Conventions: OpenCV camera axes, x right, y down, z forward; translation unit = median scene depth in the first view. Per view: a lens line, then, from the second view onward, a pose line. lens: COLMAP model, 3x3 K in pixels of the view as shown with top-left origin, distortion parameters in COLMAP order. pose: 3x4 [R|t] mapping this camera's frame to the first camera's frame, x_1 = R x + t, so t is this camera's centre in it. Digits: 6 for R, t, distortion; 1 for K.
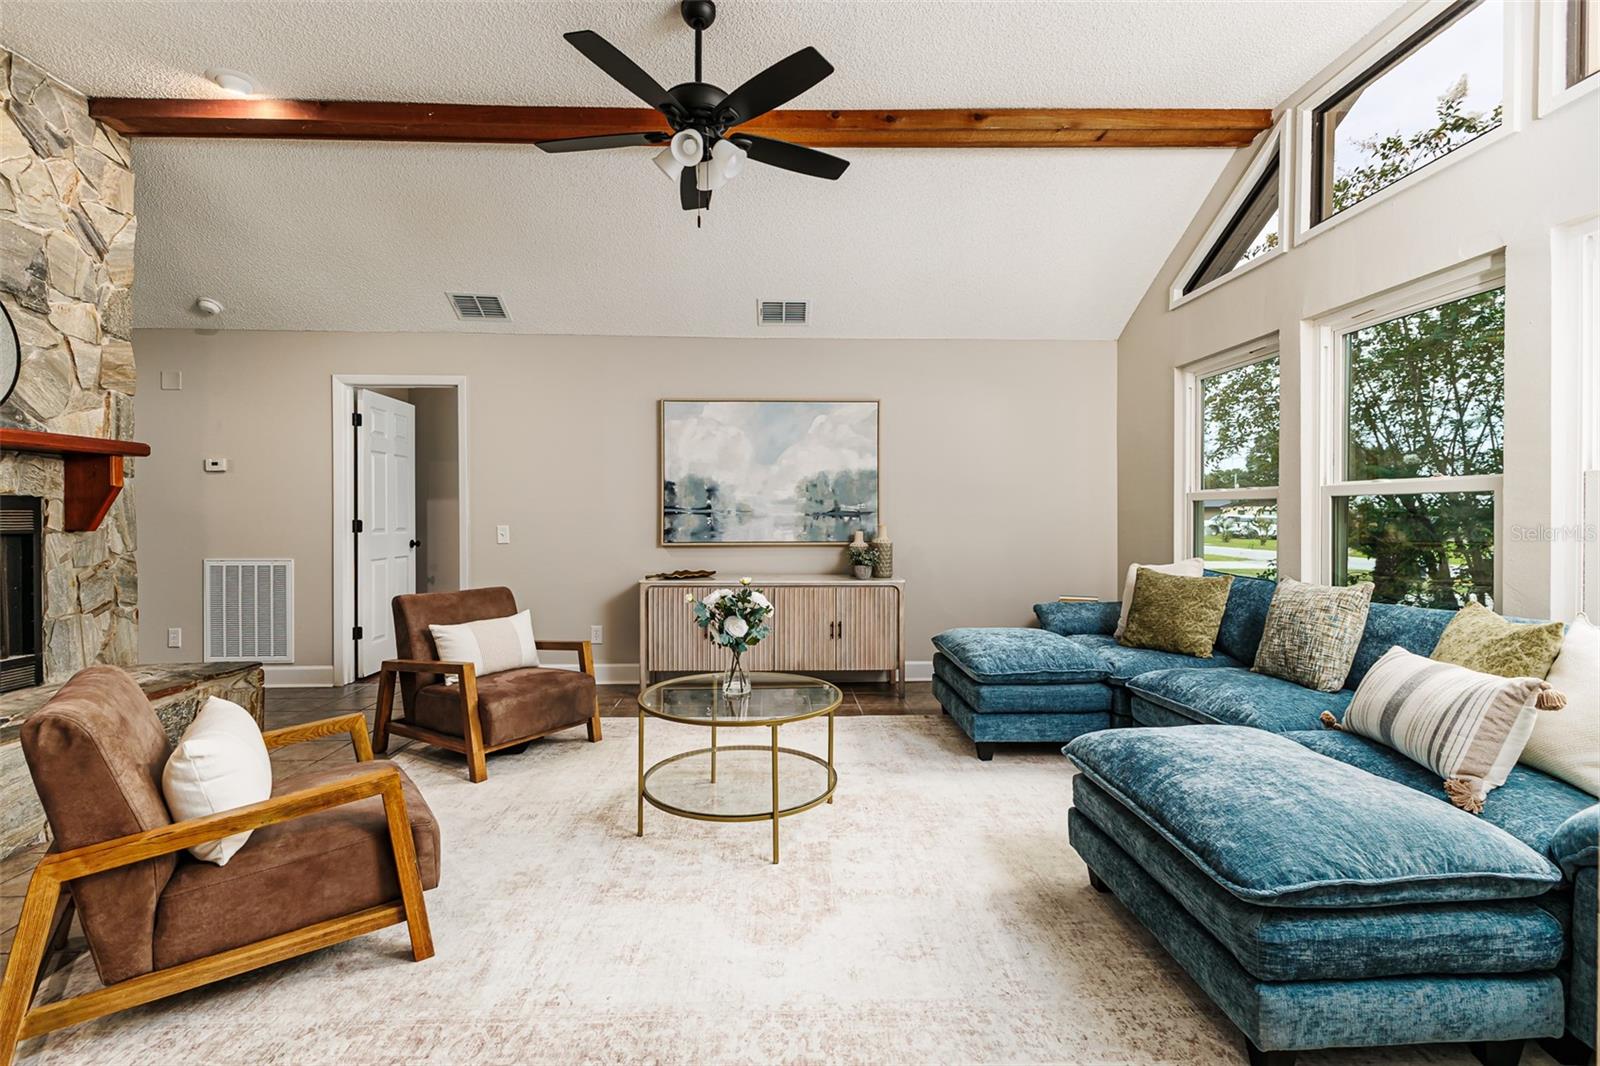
lens RADIAL K [[719.4, 0, 814.2], [0, 719.4, 518.5], [0, 0, 1]] dist [0.003502, -0.000949]
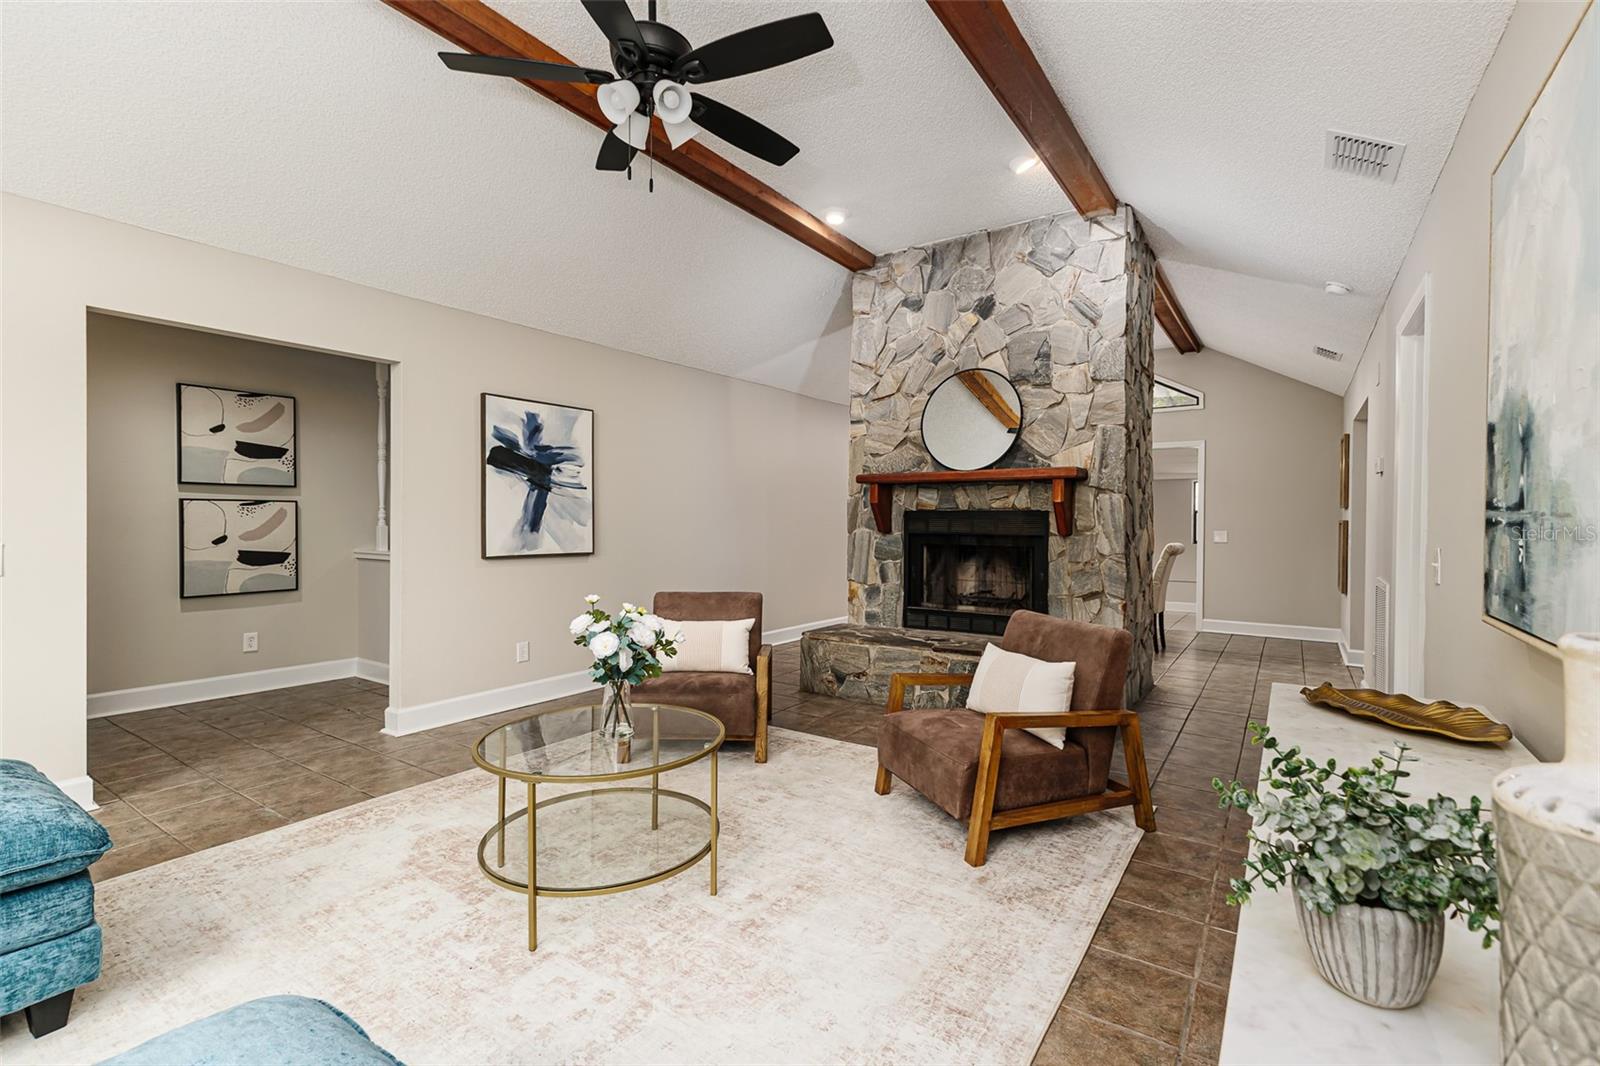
lens RADIAL K [[719.4, 0, 808.2], [0, 719.4, 527.3], [0, 0, 1]] dist [0.003502, -0.000949]
pose [[-0.604144, -0.000285, -0.796875, 0.250212], [-0.012825, 0.999874, 0.009365, -0.002811], [0.796772, 0.015878, -0.604071, 0.998437]]
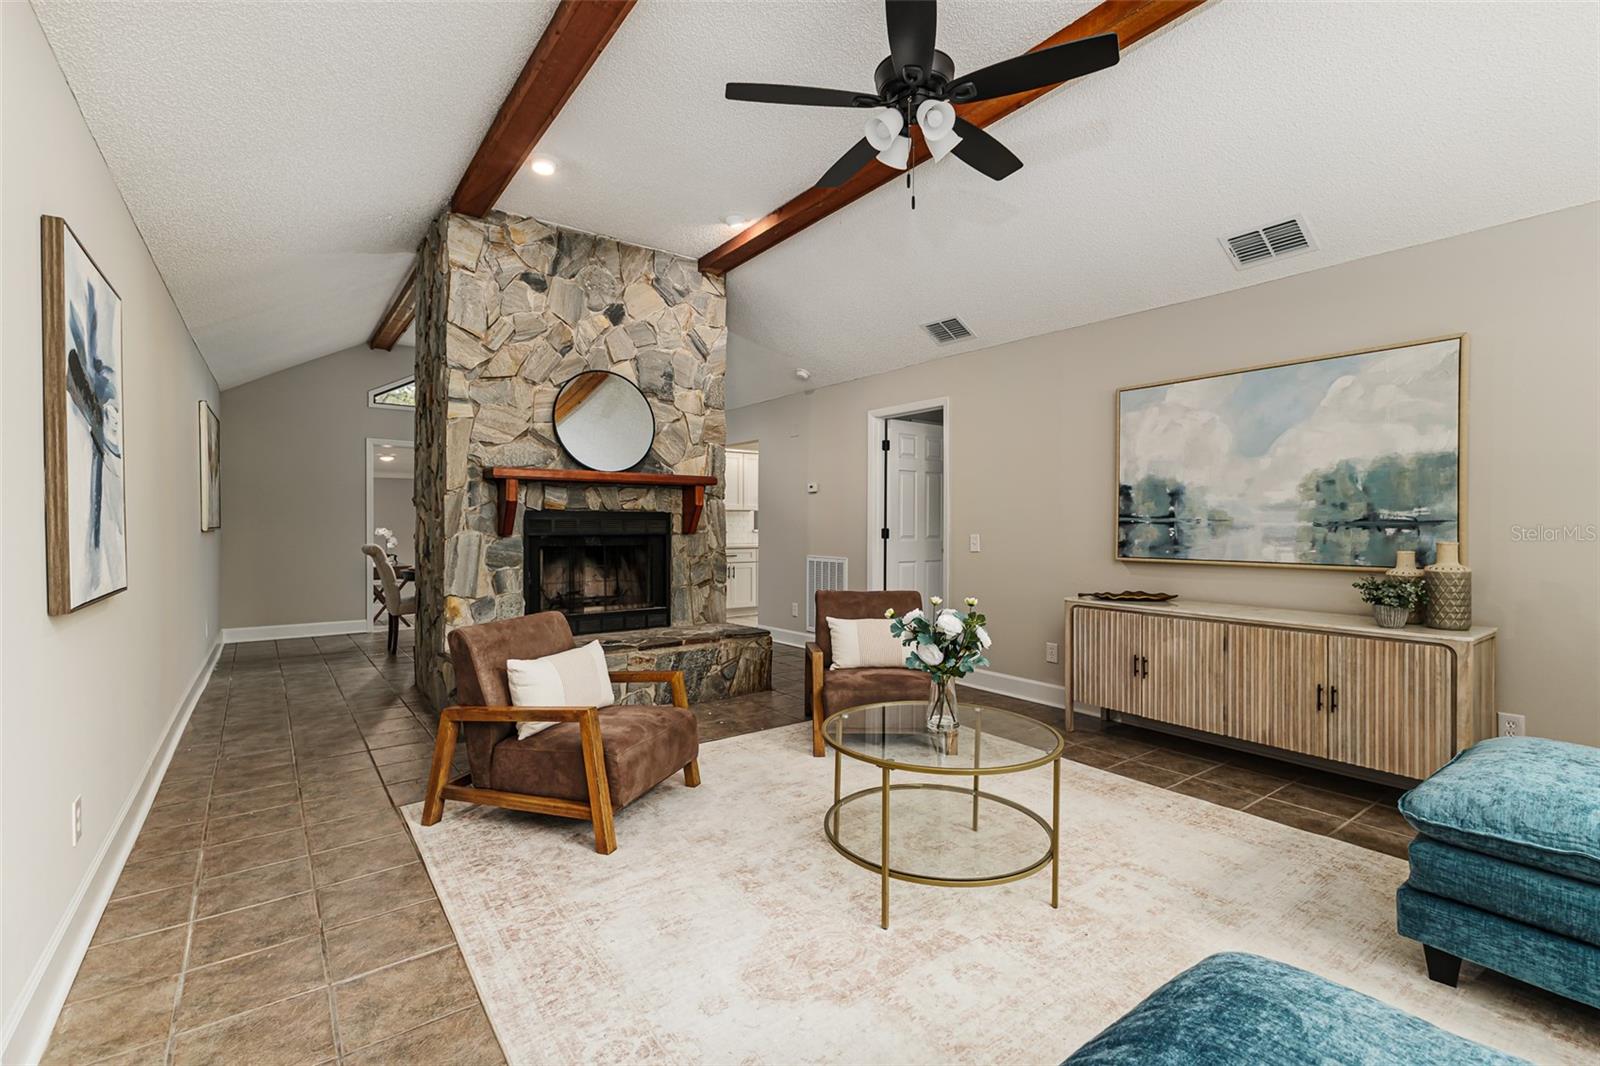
lens RADIAL K [[719.4, 0, 805.4], [0, 719.4, 529.2], [0, 0, 1]] dist [0.003502, -0.000949]
pose [[0.556827, 0.007070, -0.830599, 0.313235], [-0.006977, 0.999968, 0.003834, -0.000447], [0.830599, 0.003660, 0.556858, 0.227755]]
